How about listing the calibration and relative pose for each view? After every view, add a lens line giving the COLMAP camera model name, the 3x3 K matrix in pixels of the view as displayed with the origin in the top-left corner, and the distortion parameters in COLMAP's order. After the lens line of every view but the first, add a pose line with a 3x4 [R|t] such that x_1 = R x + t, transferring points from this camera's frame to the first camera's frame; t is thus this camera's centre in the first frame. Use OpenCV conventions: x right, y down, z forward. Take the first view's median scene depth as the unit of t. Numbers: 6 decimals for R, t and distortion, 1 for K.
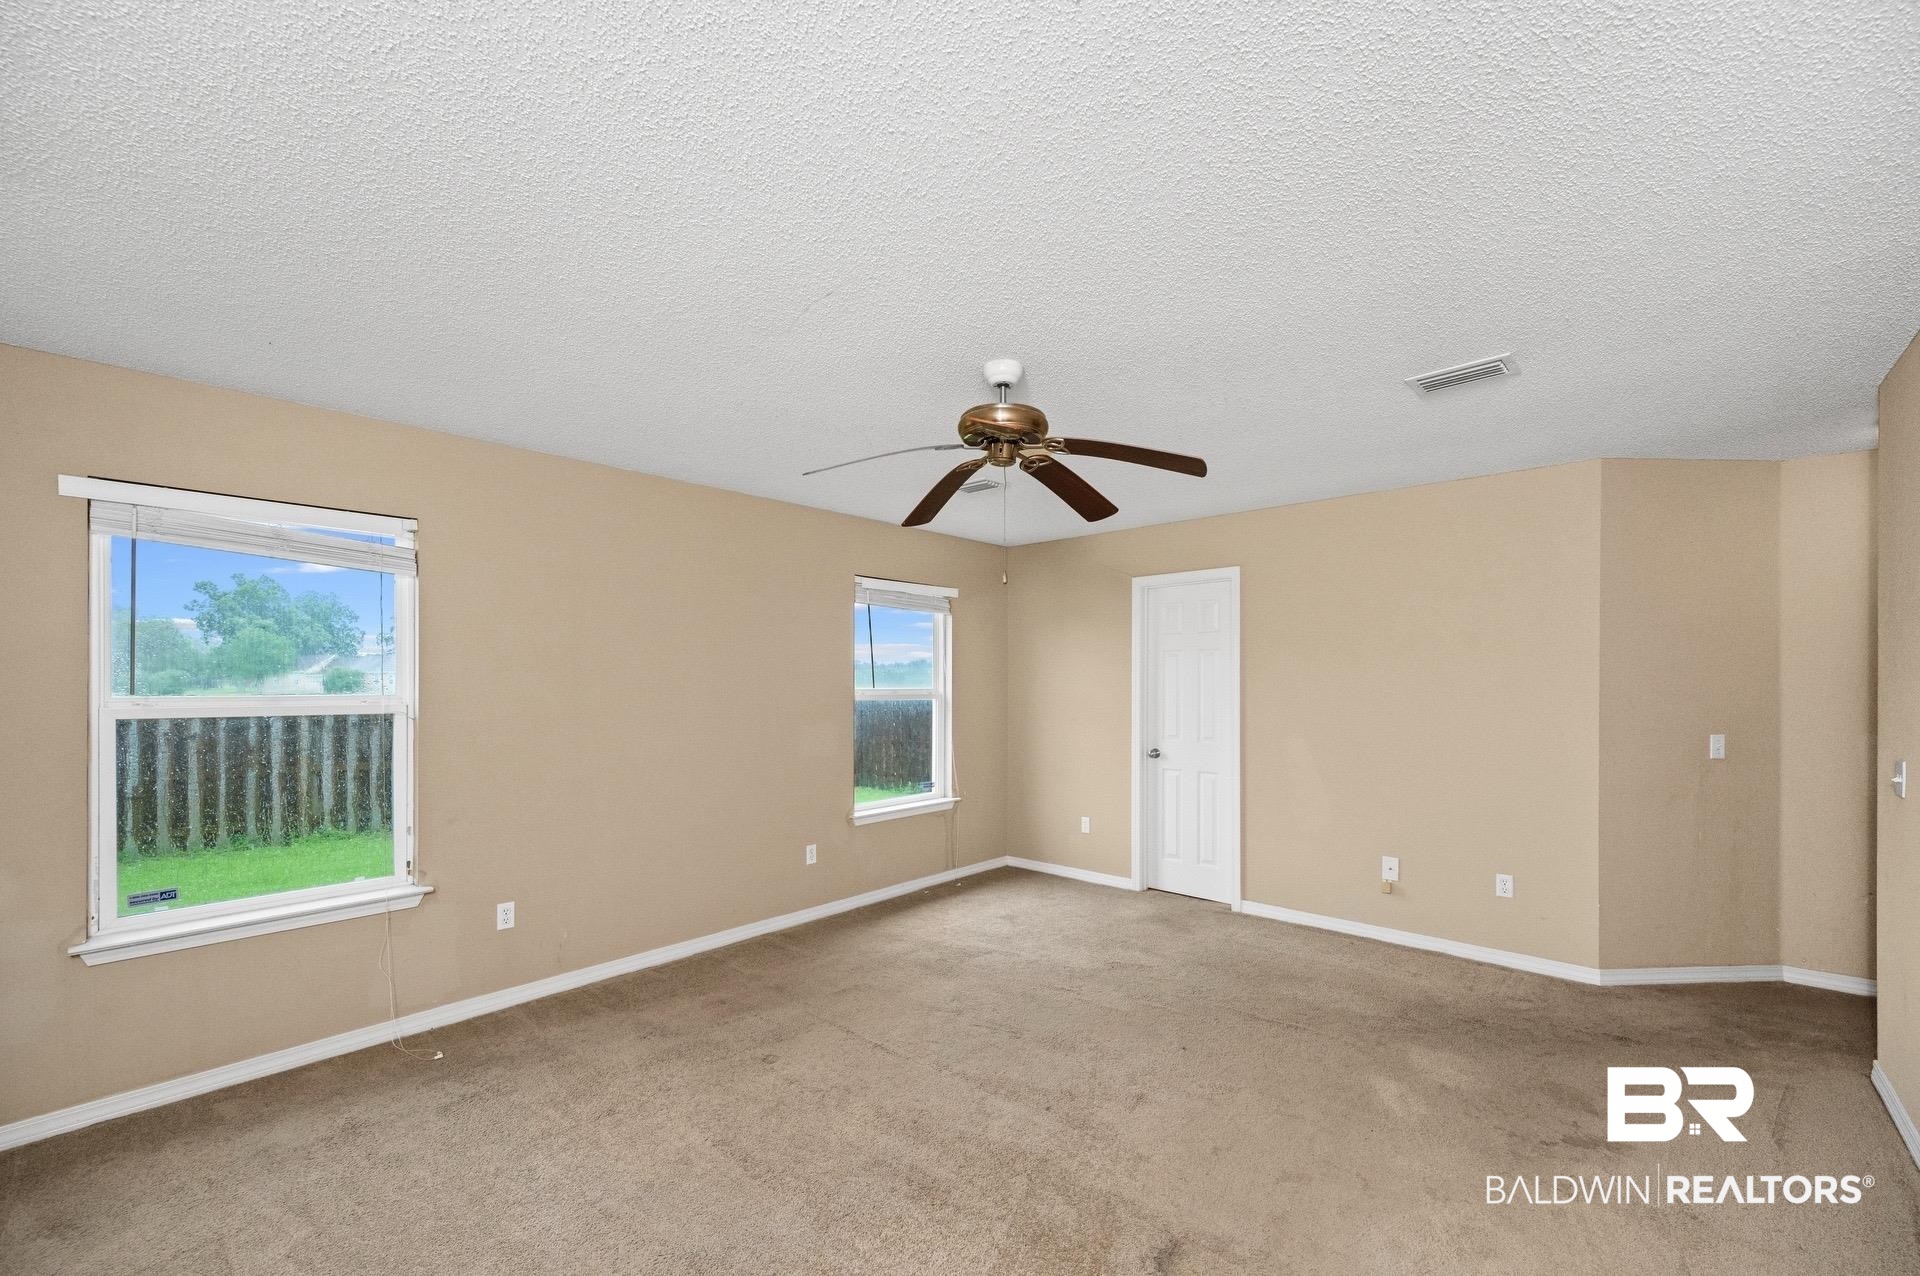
lens RADIAL K [[774.9, 0, 957.5], [0, 774.9, 650.6], [0, 0, 1]] dist [-0.001332, -0.000161]
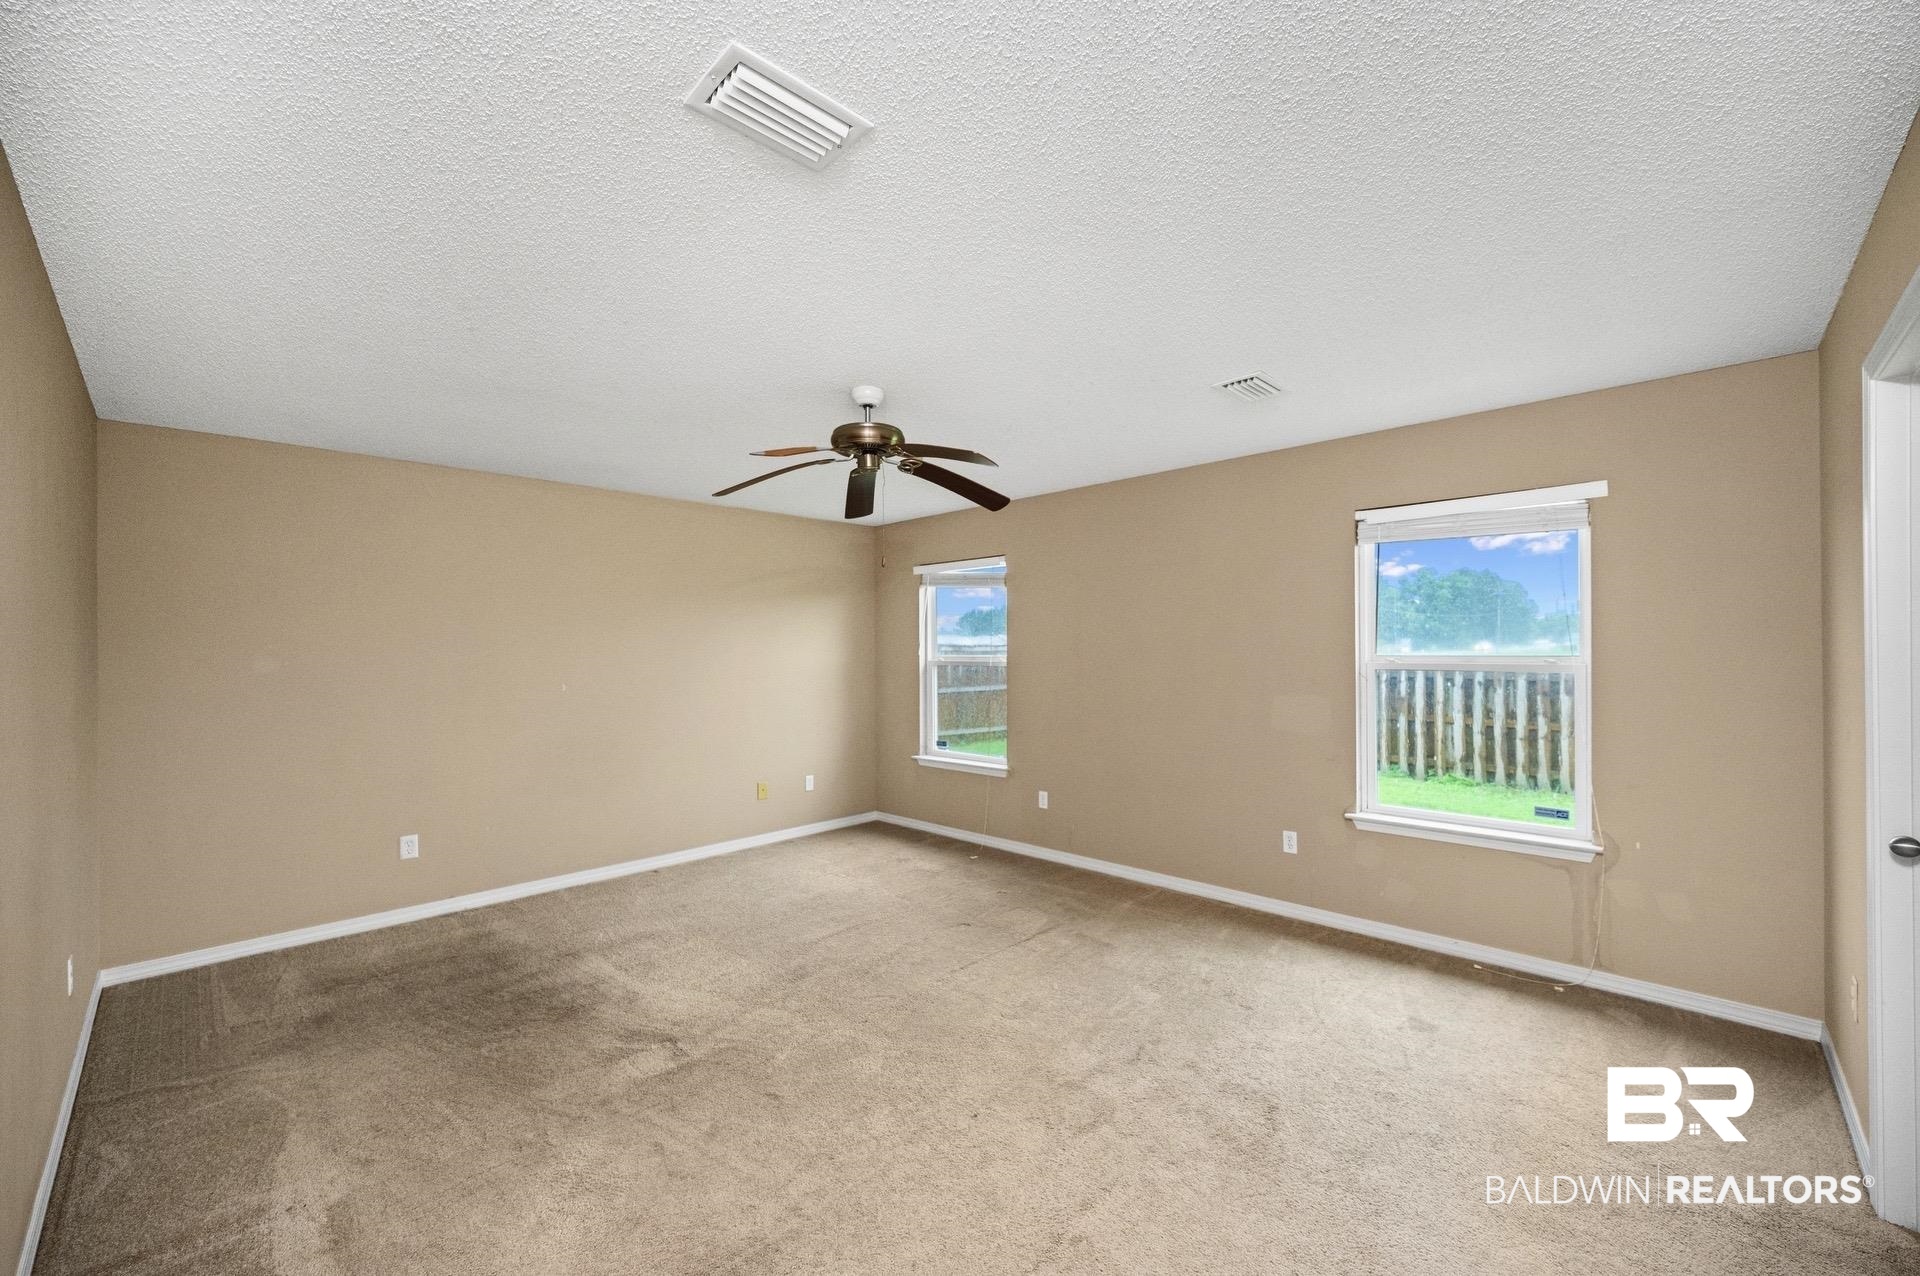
lens RADIAL K [[764.3, 0, 953.6], [0, 764.3, 630.2], [0, 0, 1]] dist [-0.000372, -0.000099]
pose [[-0.038097, -0.022134, -0.999029, 0.339207], [0.050661, 0.998426, -0.024052, 0.010476], [0.997989, -0.051529, -0.036916, 0.320288]]
